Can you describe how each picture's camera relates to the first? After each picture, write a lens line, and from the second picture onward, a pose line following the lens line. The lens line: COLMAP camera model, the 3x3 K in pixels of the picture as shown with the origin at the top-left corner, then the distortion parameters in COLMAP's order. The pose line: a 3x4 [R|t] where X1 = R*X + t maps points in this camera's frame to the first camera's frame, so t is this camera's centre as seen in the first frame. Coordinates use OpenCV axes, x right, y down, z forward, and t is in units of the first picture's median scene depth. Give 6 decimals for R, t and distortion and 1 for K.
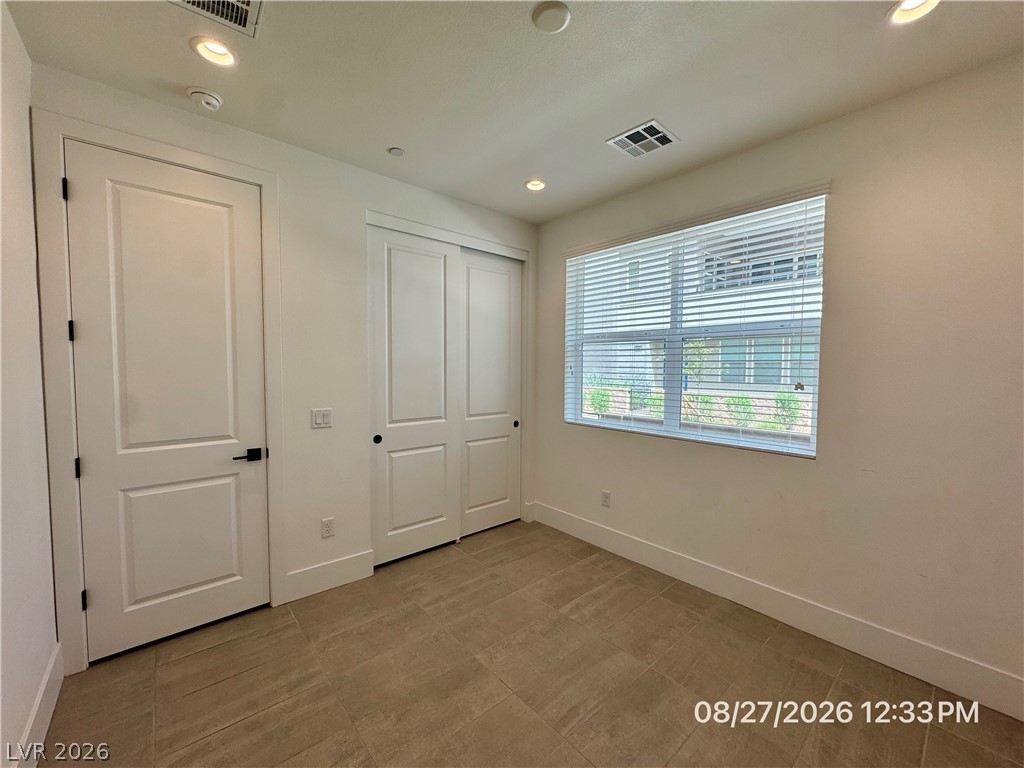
lens RADIAL K [[409.7, 0, 505.4], [0, 409.7, 380.3], [0, 0, 1]] dist [-0.005303, 0.000226]
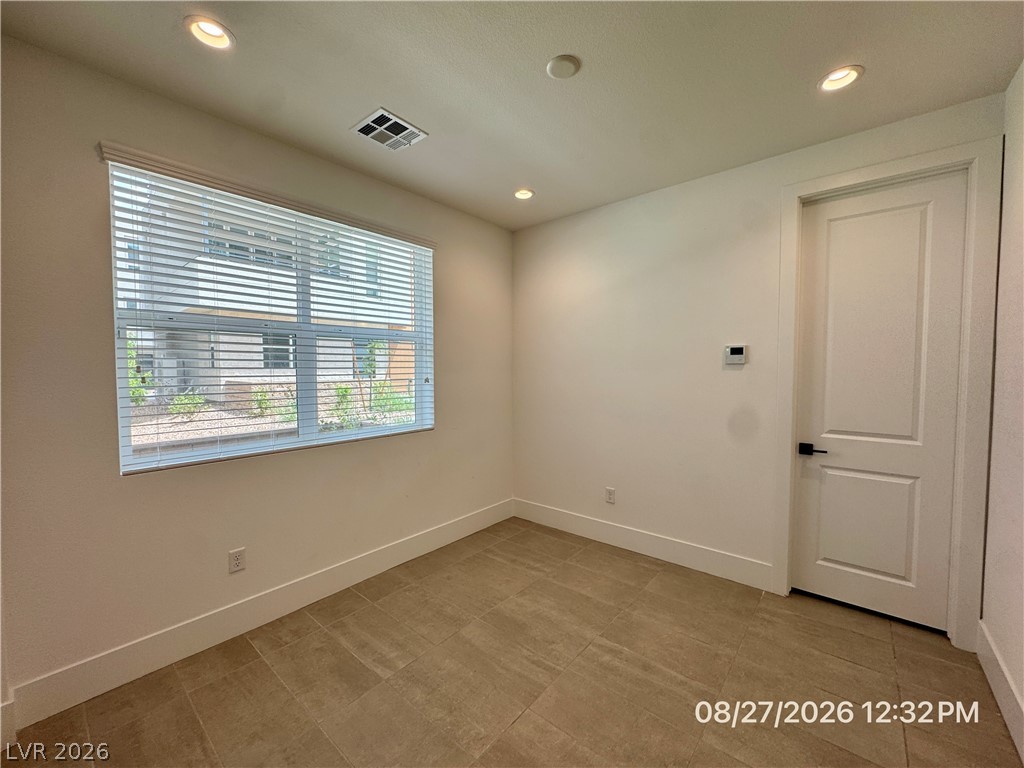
lens RADIAL K [[409.7, 0, 517.3], [0, 409.7, 382.9], [0, 0, 1]] dist [-0.005303, 0.000226]
pose [[-0.176109, -0.043821, 0.983395, -0.643082], [0.034127, 0.998136, 0.050589, -0.033524], [-0.983779, 0.042470, -0.174285, 0.843838]]
